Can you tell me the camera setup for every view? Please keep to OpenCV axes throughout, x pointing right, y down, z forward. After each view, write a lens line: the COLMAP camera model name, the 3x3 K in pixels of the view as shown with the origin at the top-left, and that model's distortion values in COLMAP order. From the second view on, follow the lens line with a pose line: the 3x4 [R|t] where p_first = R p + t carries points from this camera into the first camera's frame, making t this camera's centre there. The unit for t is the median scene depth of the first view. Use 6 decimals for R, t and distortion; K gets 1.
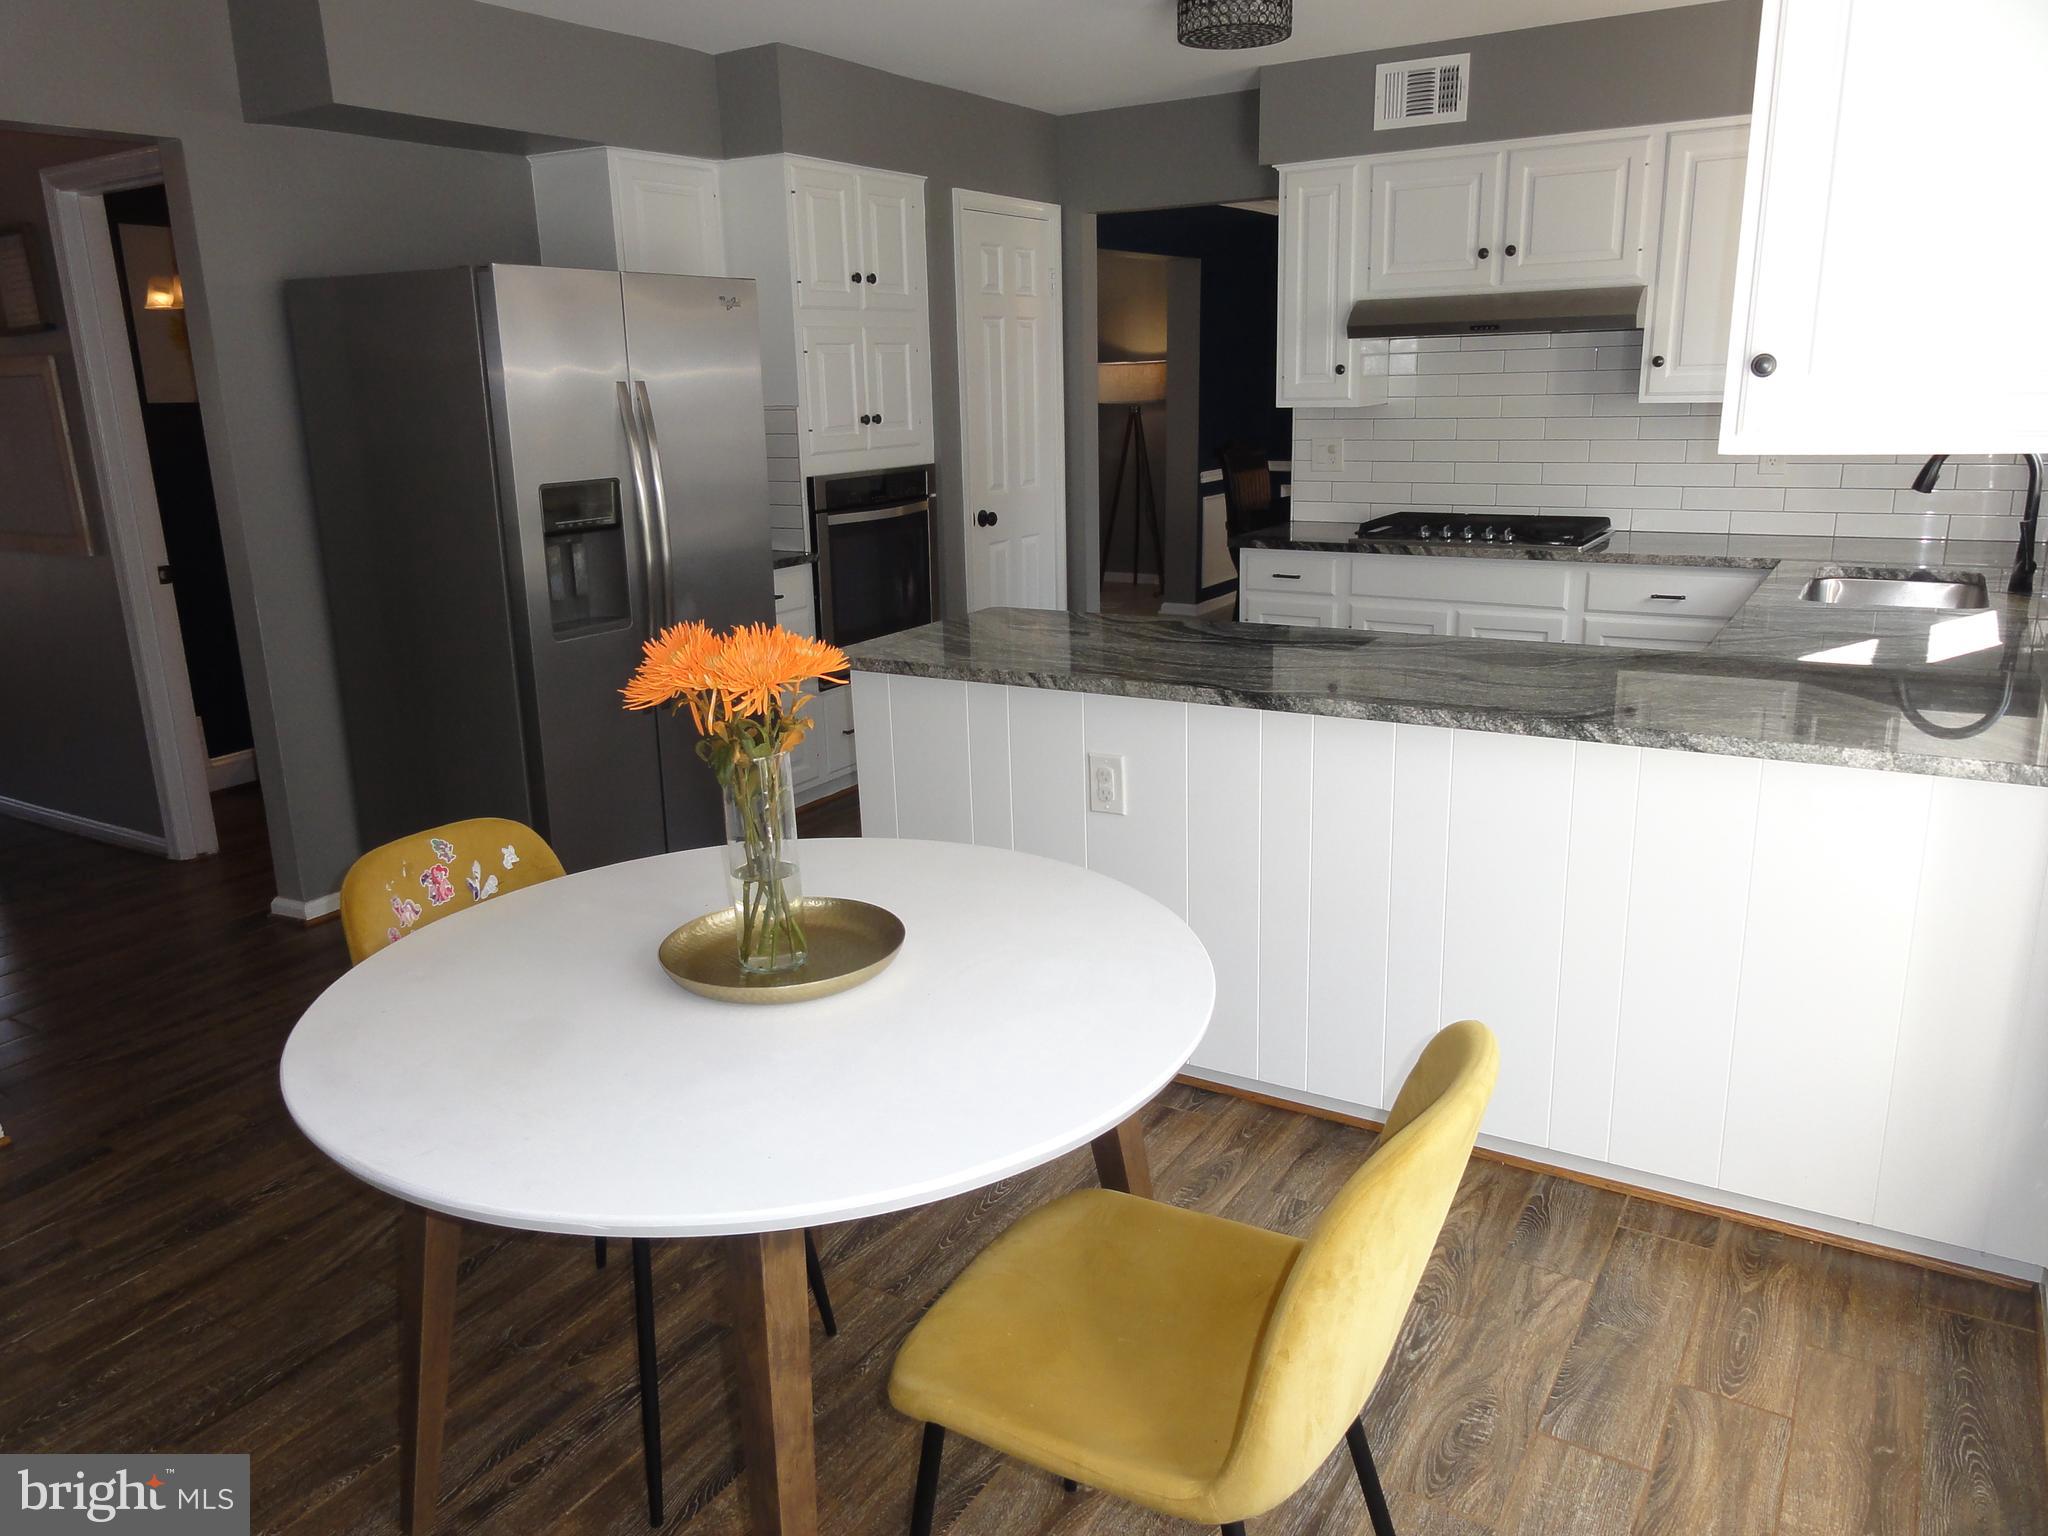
lens RADIAL K [[1450.0, 0, 1015.3], [0, 1450.0, 770.0], [0, 0, 1]] dist [-0.006391, 0.008933]
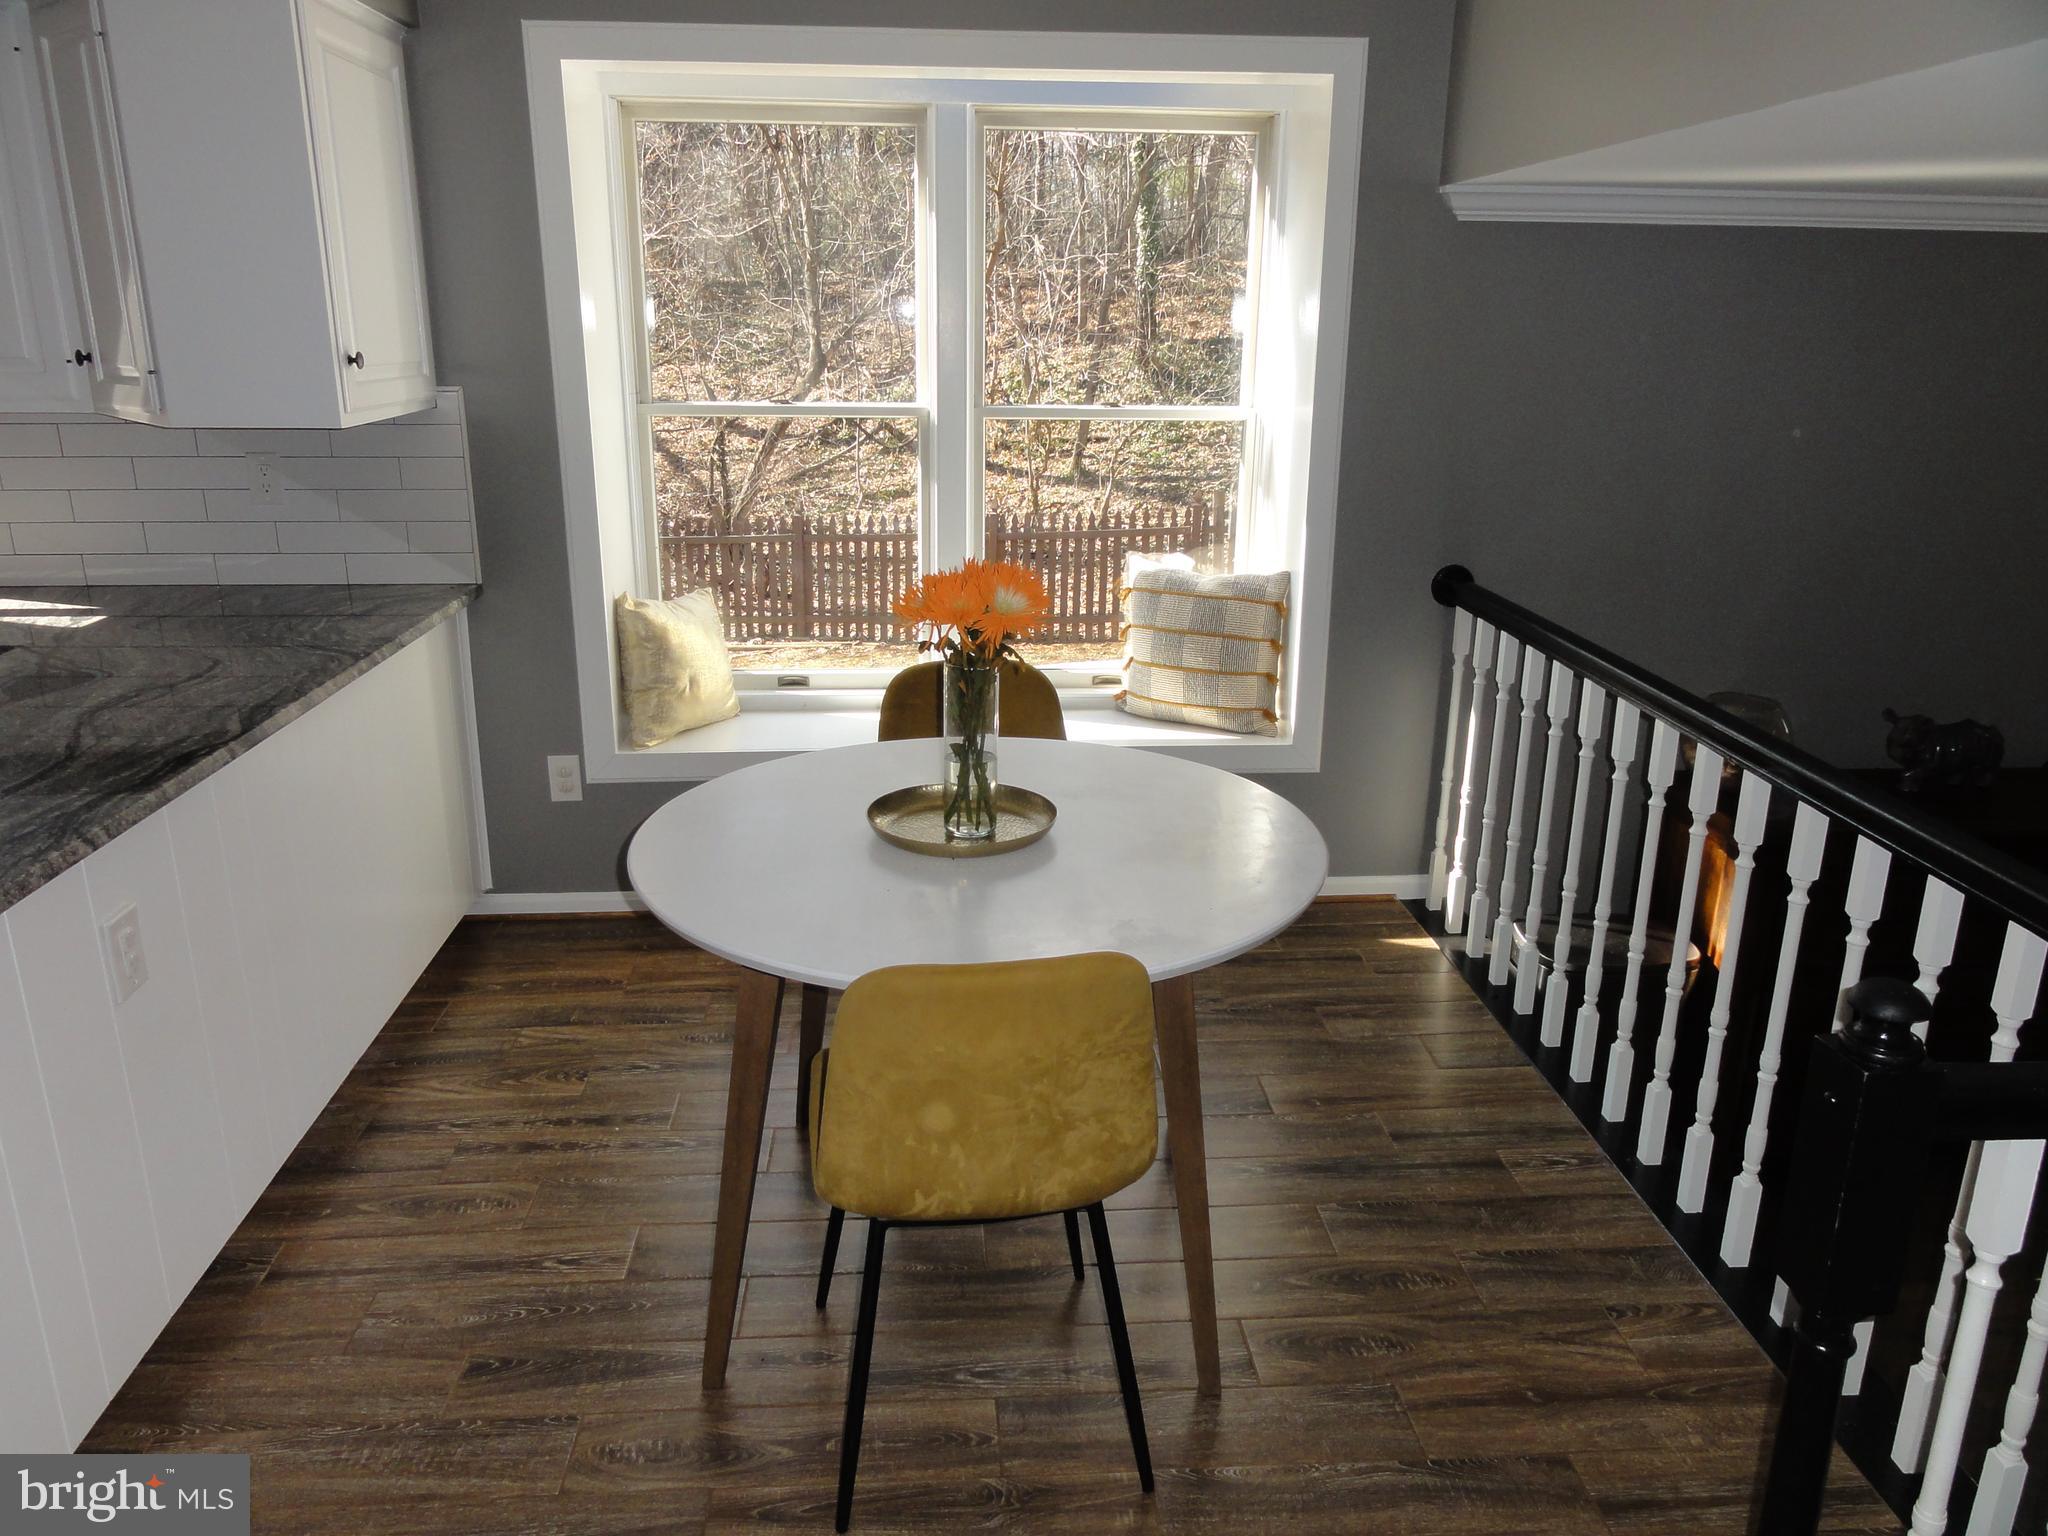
lens RADIAL K [[1450.0, 0, 1024.0], [0, 1450.0, 757.5], [0, 0, 1]] dist [-0.006391, 0.008933]
pose [[-0.587883, -0.215753, 0.779644, -0.470577], [0.222212, 0.883632, 0.412087, -0.174011], [-0.777827, 0.415505, -0.471529, 0.614940]]
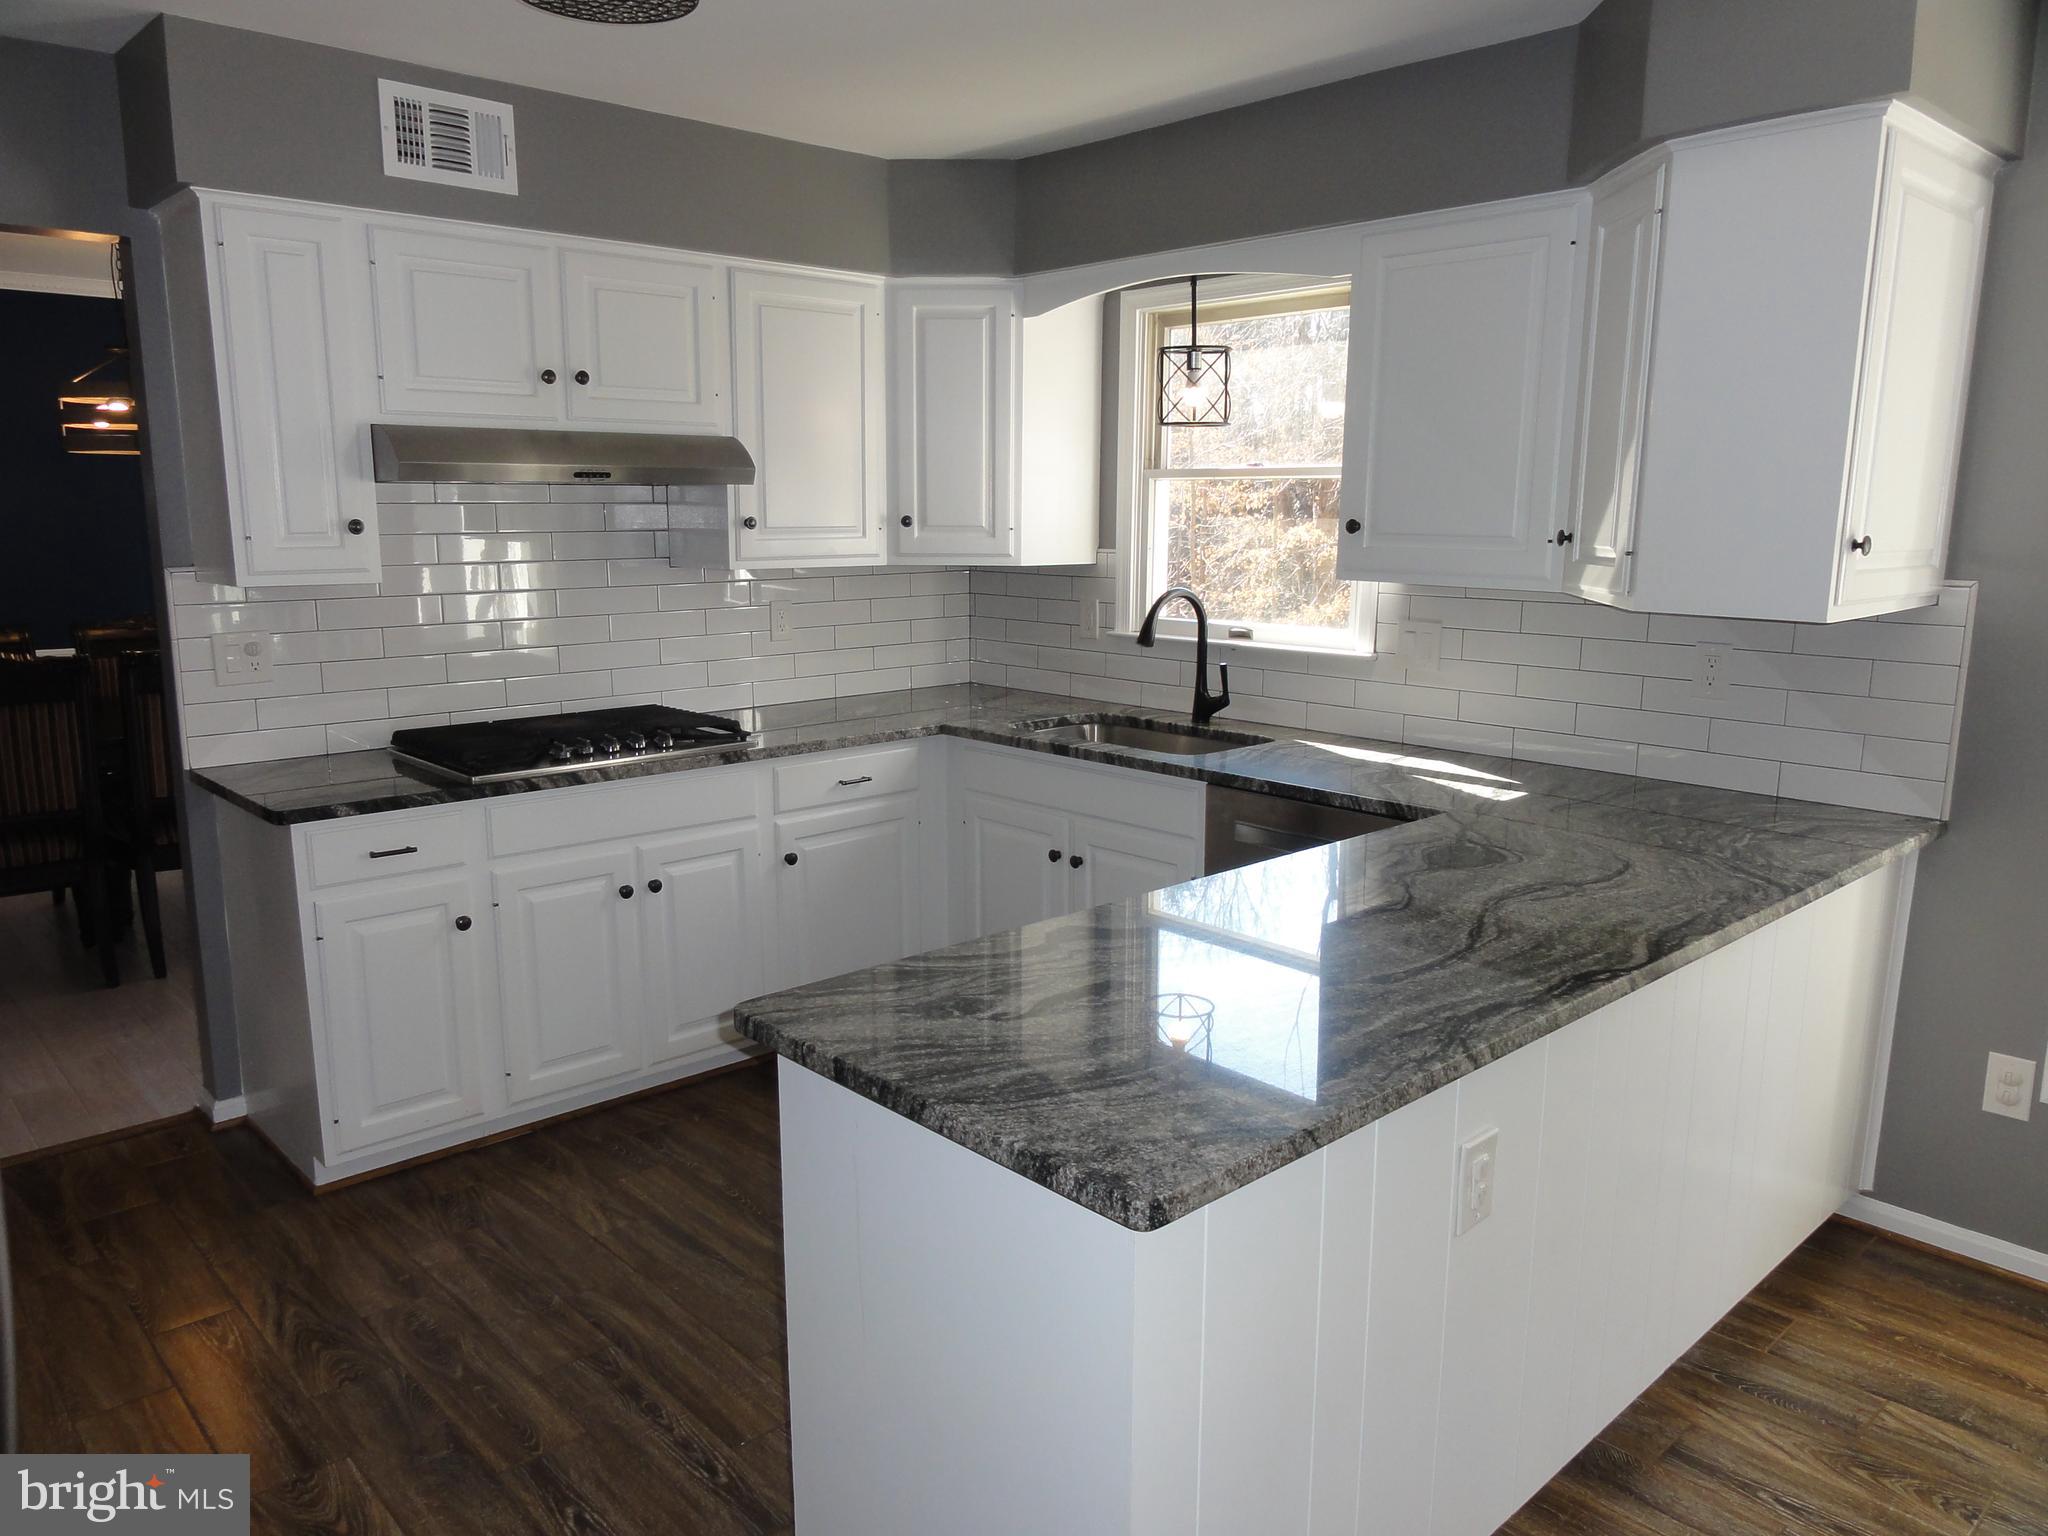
lens RADIAL K [[1450.0, 0, 1018.7], [0, 1450.0, 775.4], [0, 0, 1]] dist [-0.006391, 0.008933]
pose [[0.265717, -0.153210, 0.951799, -0.366495], [0.243366, 0.965975, 0.087550, -0.171601], [-0.932828, 0.208372, 0.293962, 0.622002]]
